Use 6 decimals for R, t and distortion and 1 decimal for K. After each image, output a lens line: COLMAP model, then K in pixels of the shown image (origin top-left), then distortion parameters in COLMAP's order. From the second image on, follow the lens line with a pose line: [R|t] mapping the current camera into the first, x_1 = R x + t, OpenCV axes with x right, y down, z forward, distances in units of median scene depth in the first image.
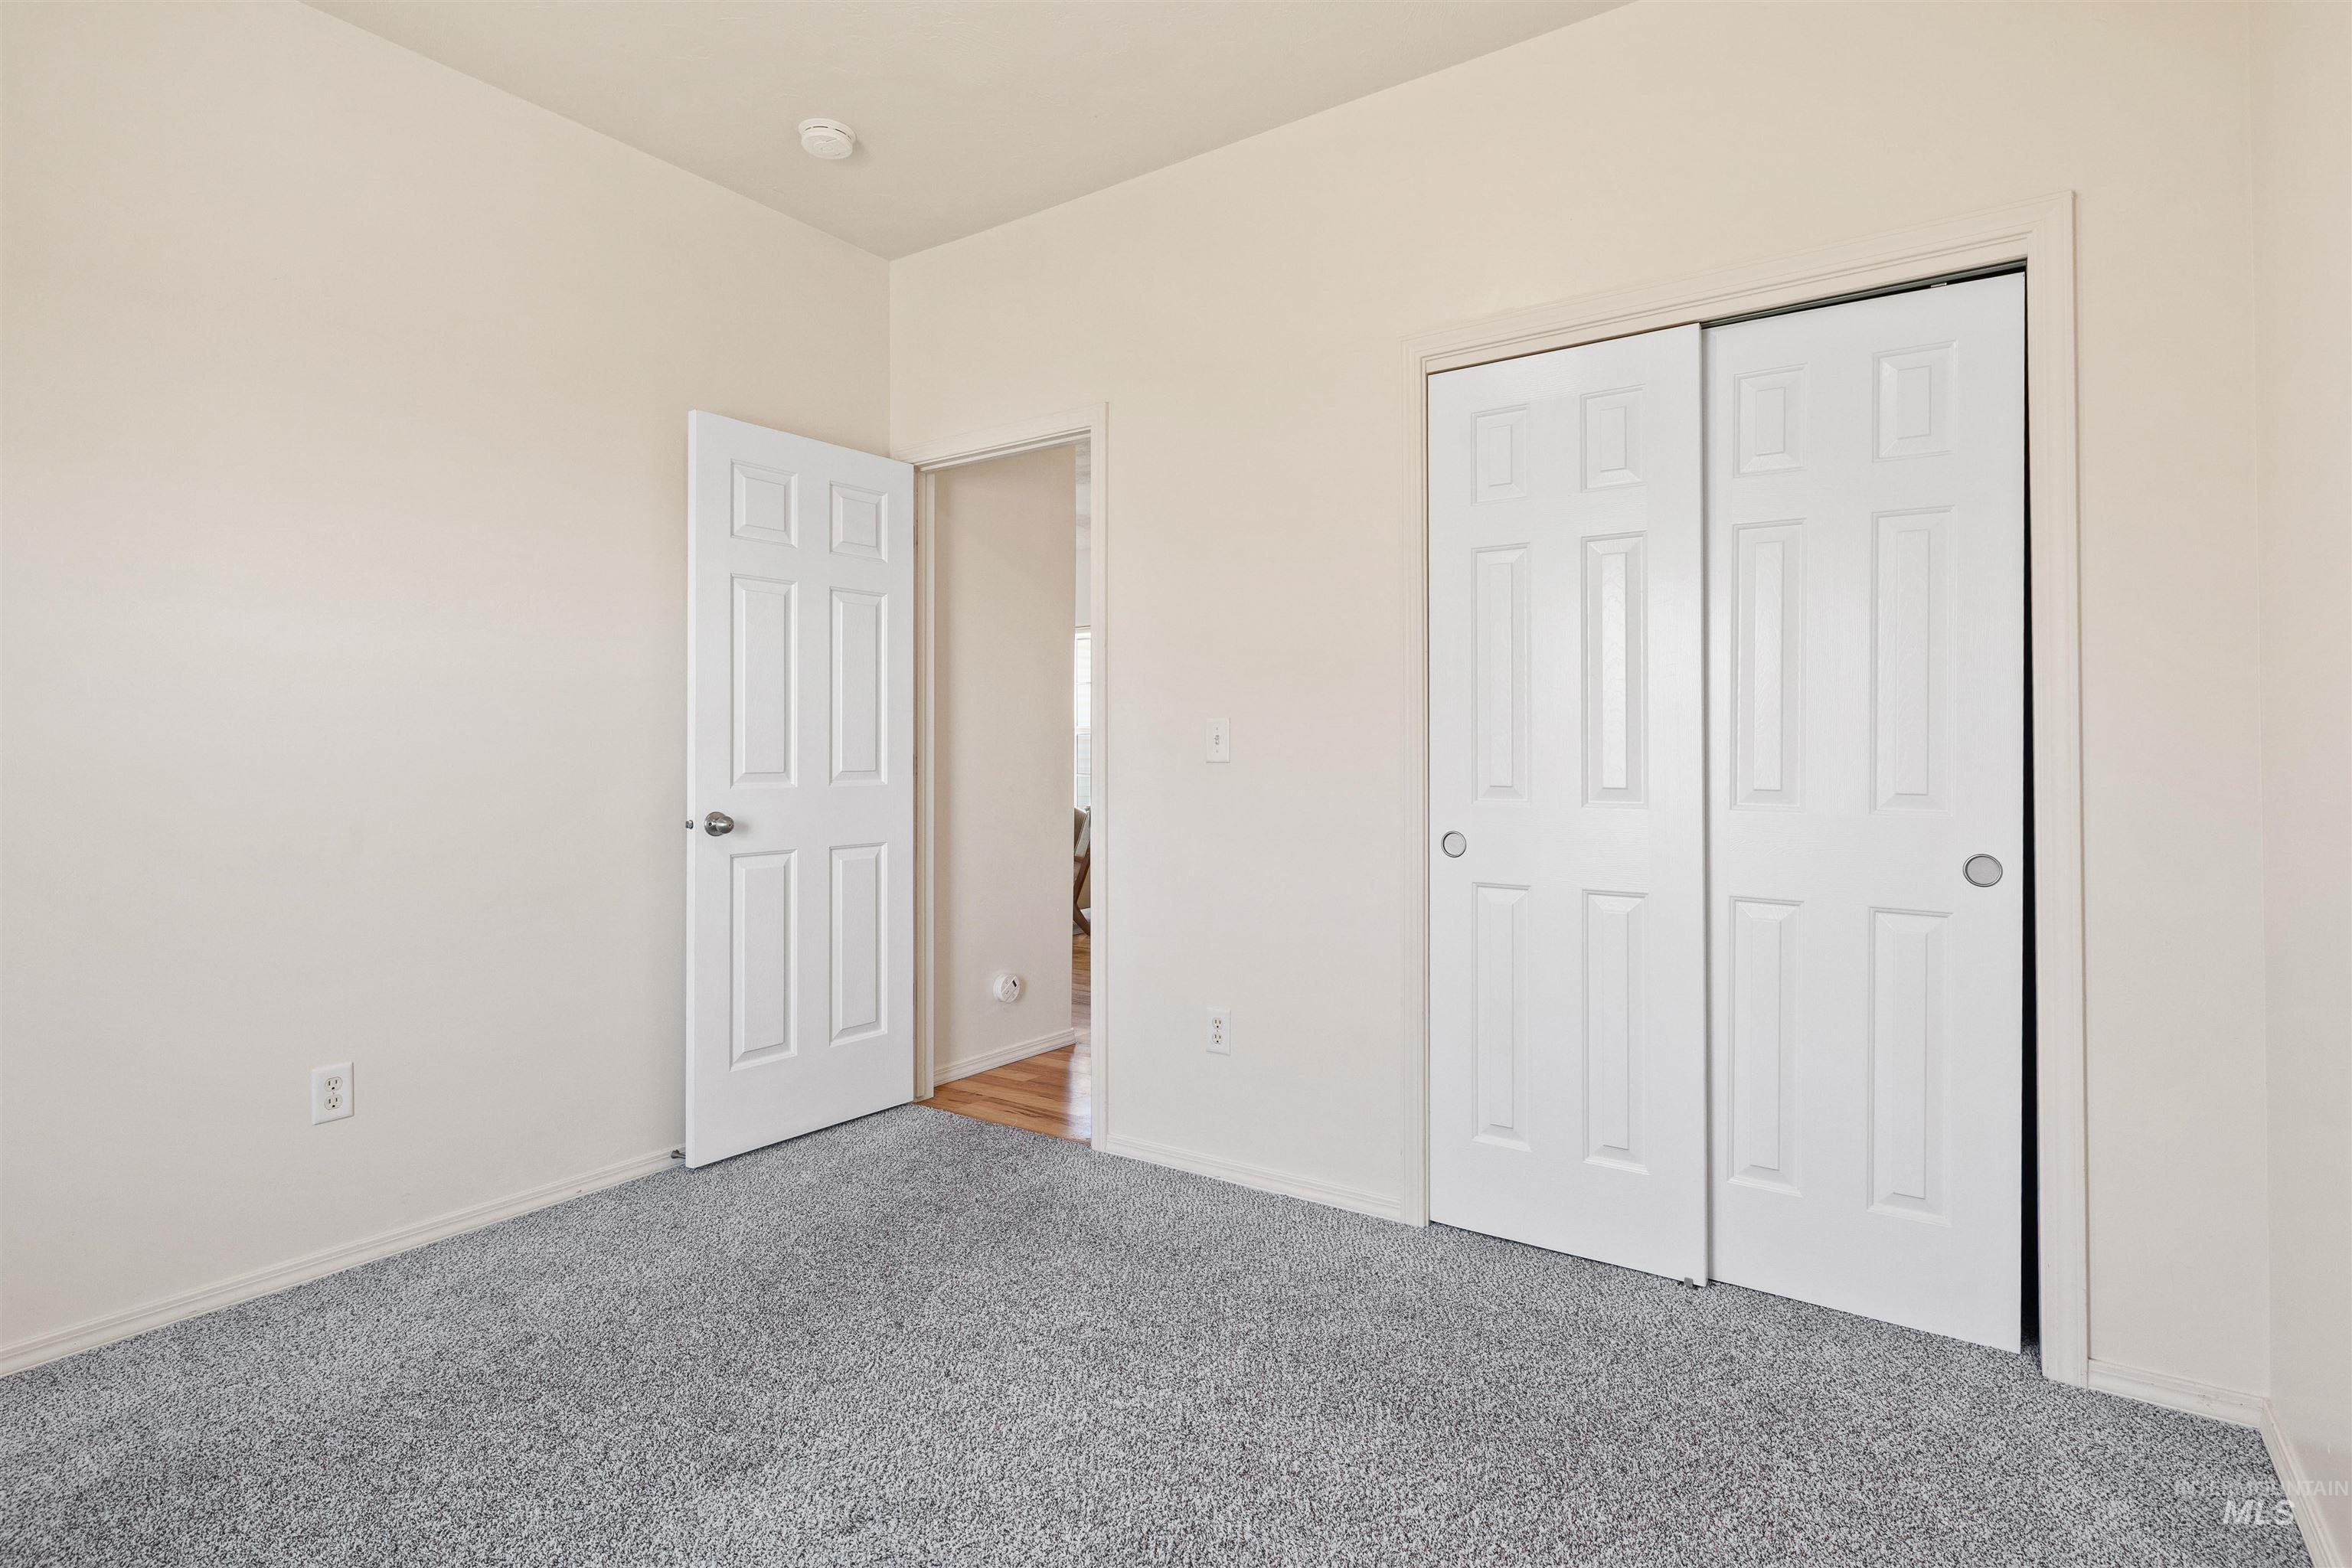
lens RADIAL K [[1153.2, 0, 1180.7], [0, 1153.2, 717.8], [0, 0, 1]] dist [-0.000222, 0.000034]
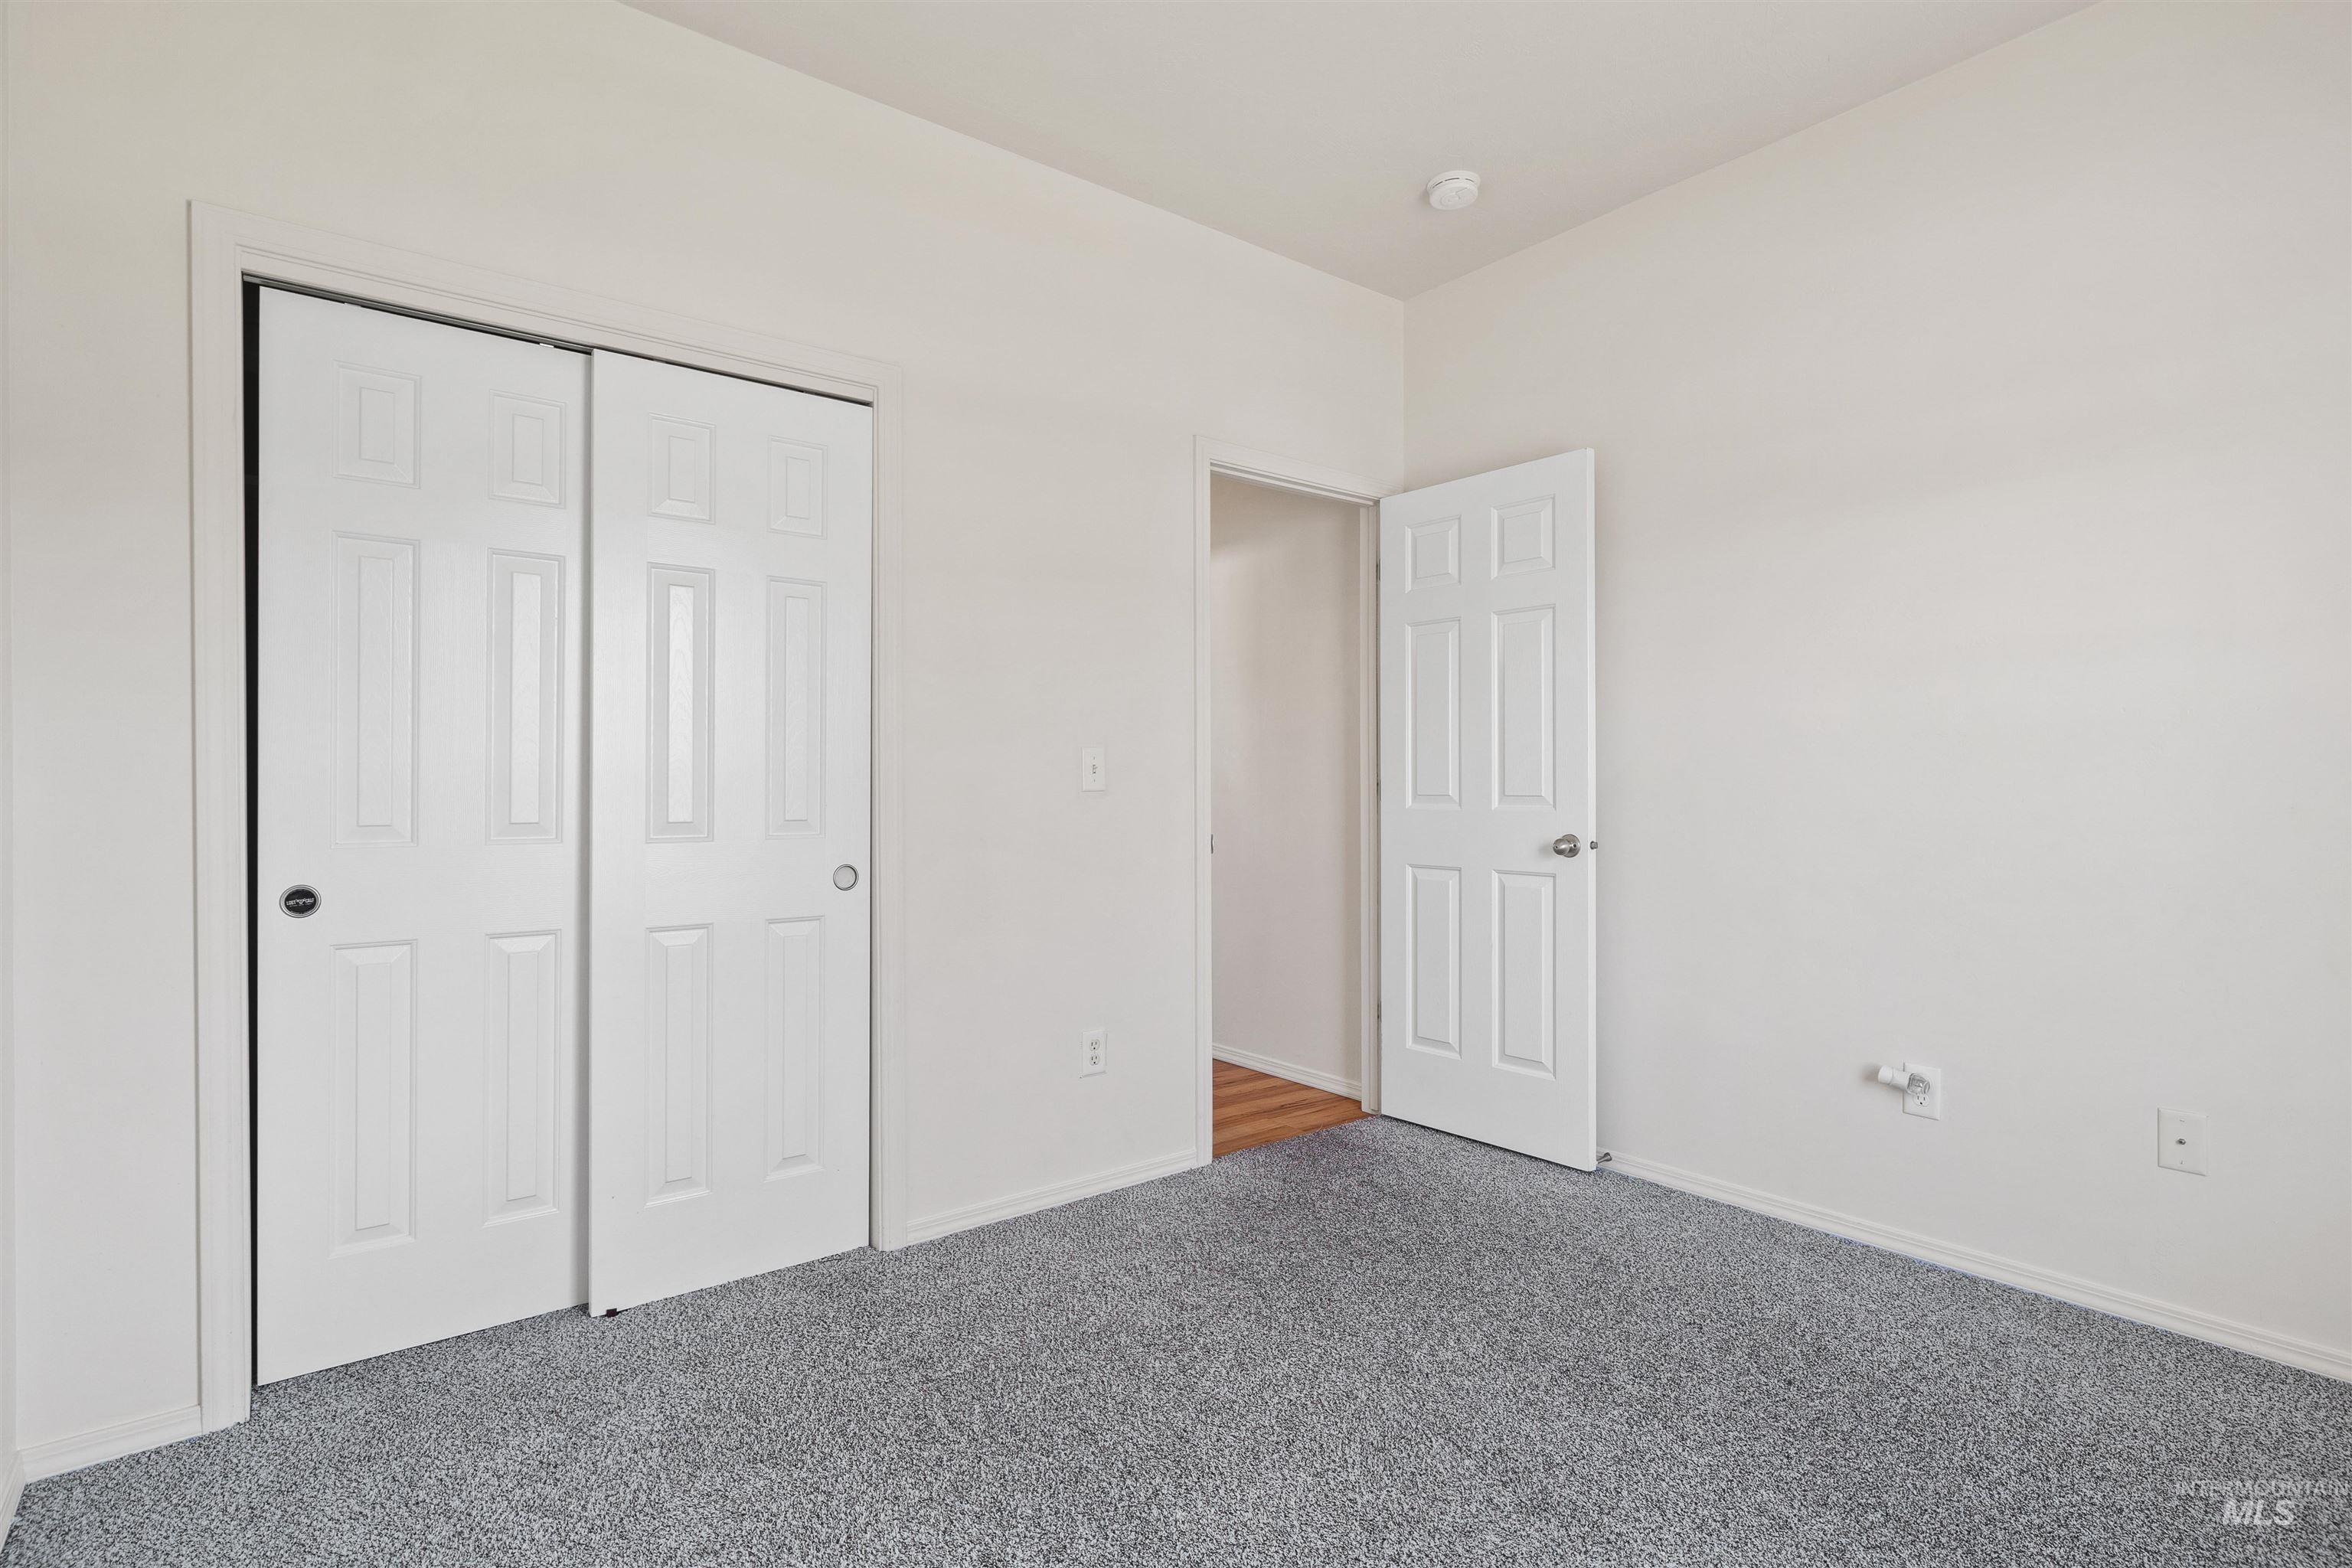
lens RADIAL K [[1149.2, 0, 1181.5], [0, 1149.2, 772.5], [0, 0, 1]] dist [-0.002803, 0.000137]
pose [[0.306466, 0.007772, 0.951850, -0.917070], [-0.023342, 0.999727, -0.000648, 0.020767], [-0.951595, -0.022020, 0.306564, 0.613968]]
